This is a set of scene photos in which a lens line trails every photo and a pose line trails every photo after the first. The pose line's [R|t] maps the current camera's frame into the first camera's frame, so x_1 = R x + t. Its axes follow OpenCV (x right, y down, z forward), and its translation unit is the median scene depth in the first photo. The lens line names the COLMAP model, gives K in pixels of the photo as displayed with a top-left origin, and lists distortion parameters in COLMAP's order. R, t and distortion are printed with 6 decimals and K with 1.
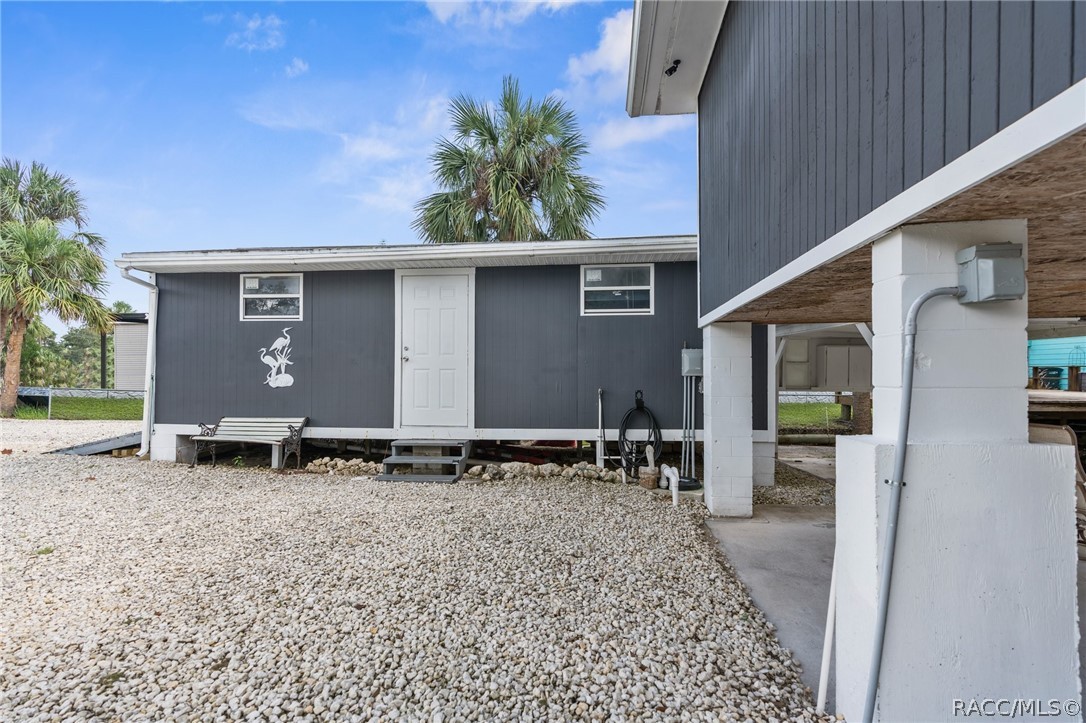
lens RADIAL K [[501.7, 0, 541.8], [0, 501.7, 369.8], [0, 0, 1]] dist [-0.013003, 0.003363]
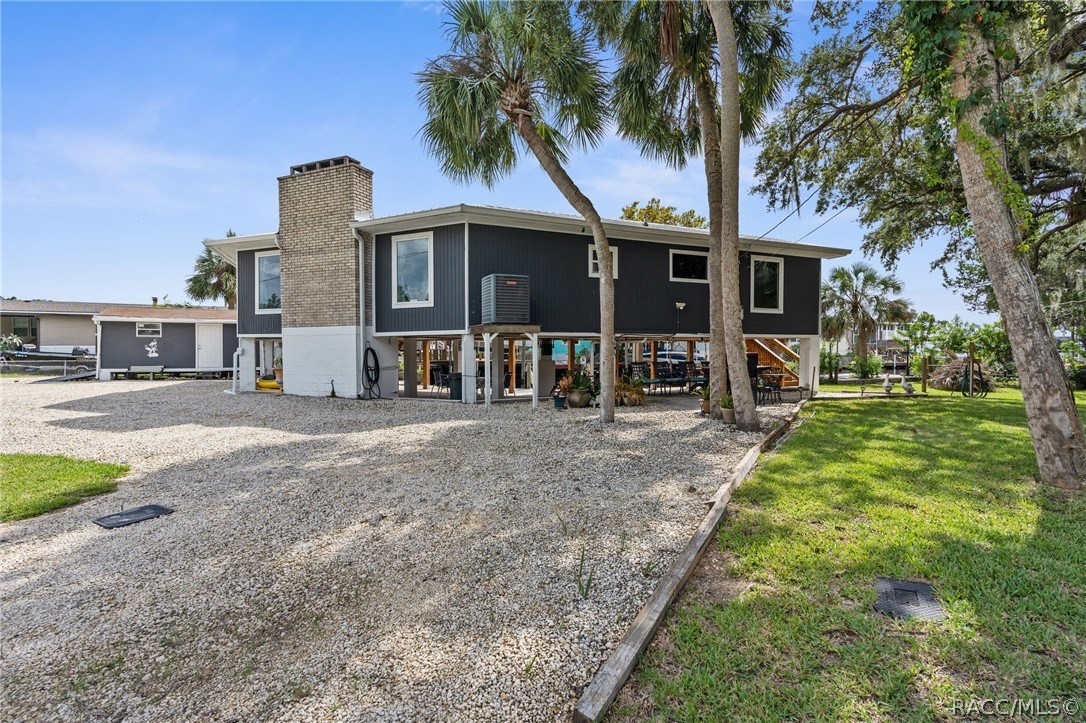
lens RADIAL K [[501.7, 0, 544.4], [0, 501.7, 365.7], [0, 0, 1]] dist [-0.013003, 0.003363]
pose [[0.878532, -0.008872, 0.477601, 0.206156], [-0.006852, 0.999491, 0.031171, -0.029990], [-0.477634, -0.030657, 0.878024, -3.438975]]
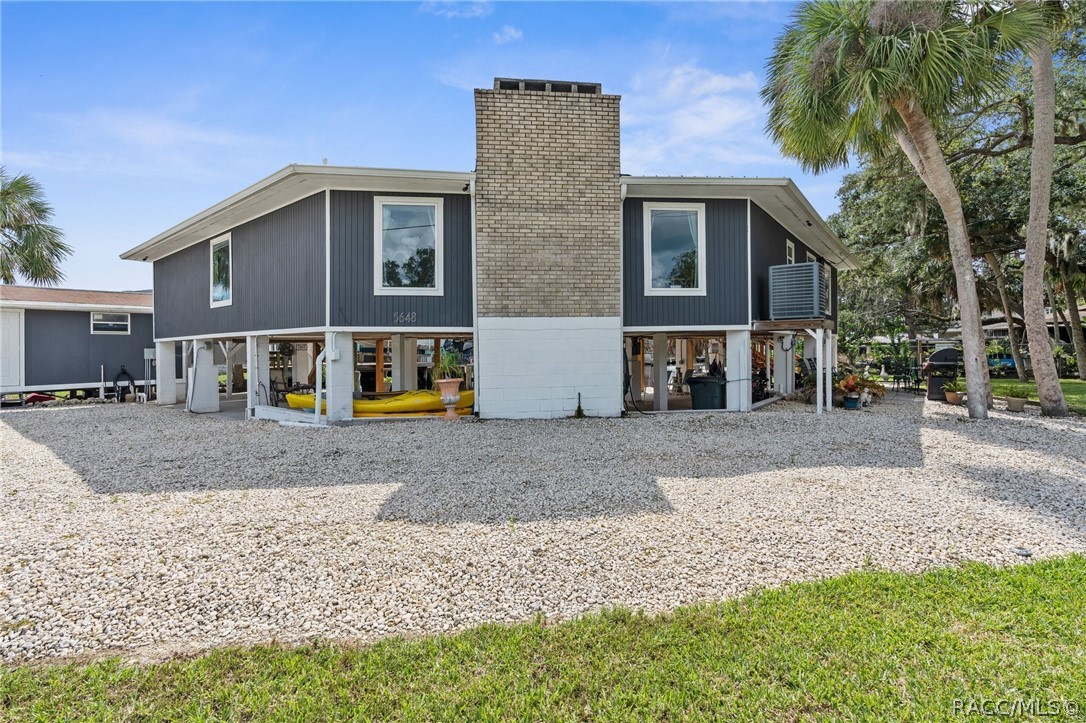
lens RADIAL K [[501.7, 0, 542.8], [0, 501.7, 350.4], [0, 0, 1]] dist [-0.013003, 0.003363]
pose [[0.523920, -0.002754, 0.851763, -0.793077], [0.003650, 0.999993, 0.000988, -0.026595], [-0.851759, 0.002592, 0.523927, -1.995192]]
